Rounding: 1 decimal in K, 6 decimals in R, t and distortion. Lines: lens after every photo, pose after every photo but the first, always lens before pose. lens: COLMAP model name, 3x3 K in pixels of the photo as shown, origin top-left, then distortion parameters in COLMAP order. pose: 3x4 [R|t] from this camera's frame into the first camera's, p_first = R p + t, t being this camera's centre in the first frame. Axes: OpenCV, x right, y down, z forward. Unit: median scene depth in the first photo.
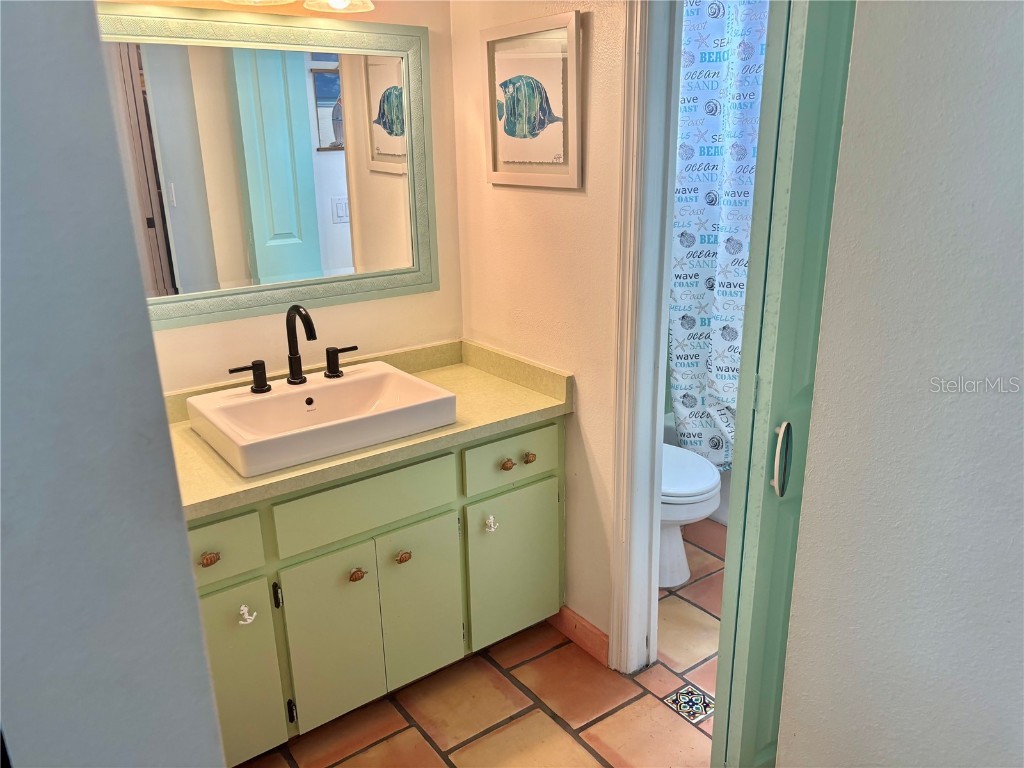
lens RADIAL K [[759.3, 0, 512.0], [0, 759.3, 384.0], [0, 0, 1]] dist [0.050546, -0.065495]
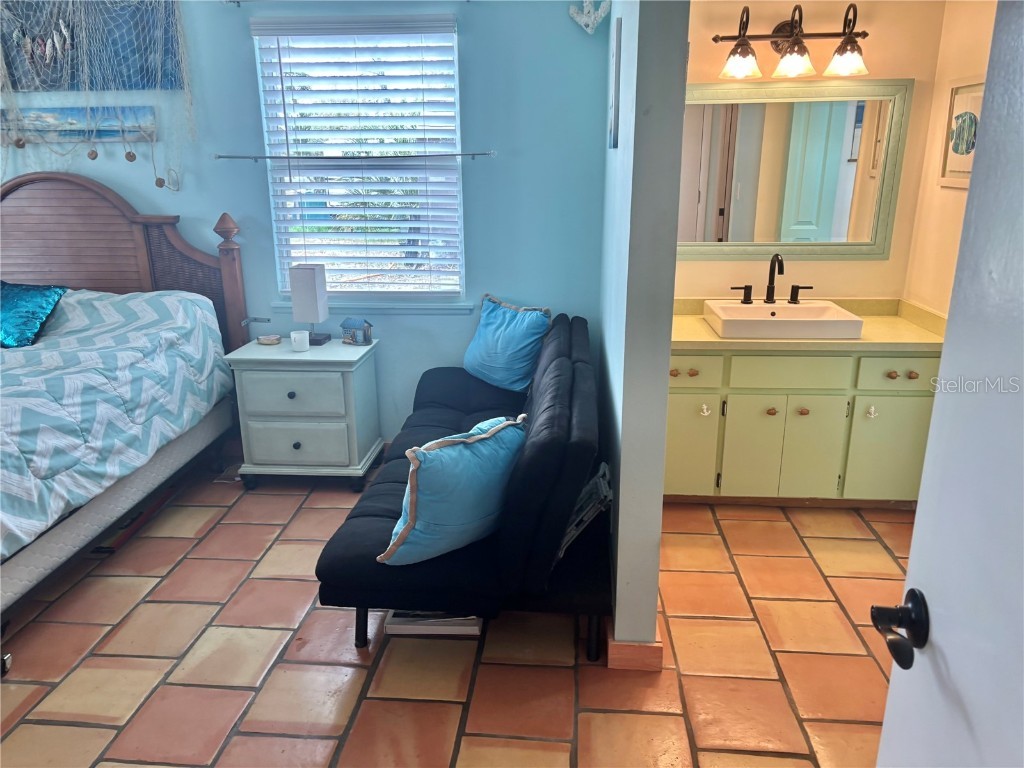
lens RADIAL K [[777.5, 0, 516.1], [0, 777.5, 390.9], [0, 0, 1]] dist [0.072130, -0.081623]
pose [[0.753640, 0.201955, -0.625493, 0.401885], [-0.207224, 0.976100, 0.065479, 0.186777], [0.623767, 0.080269, 0.777477, -0.638189]]
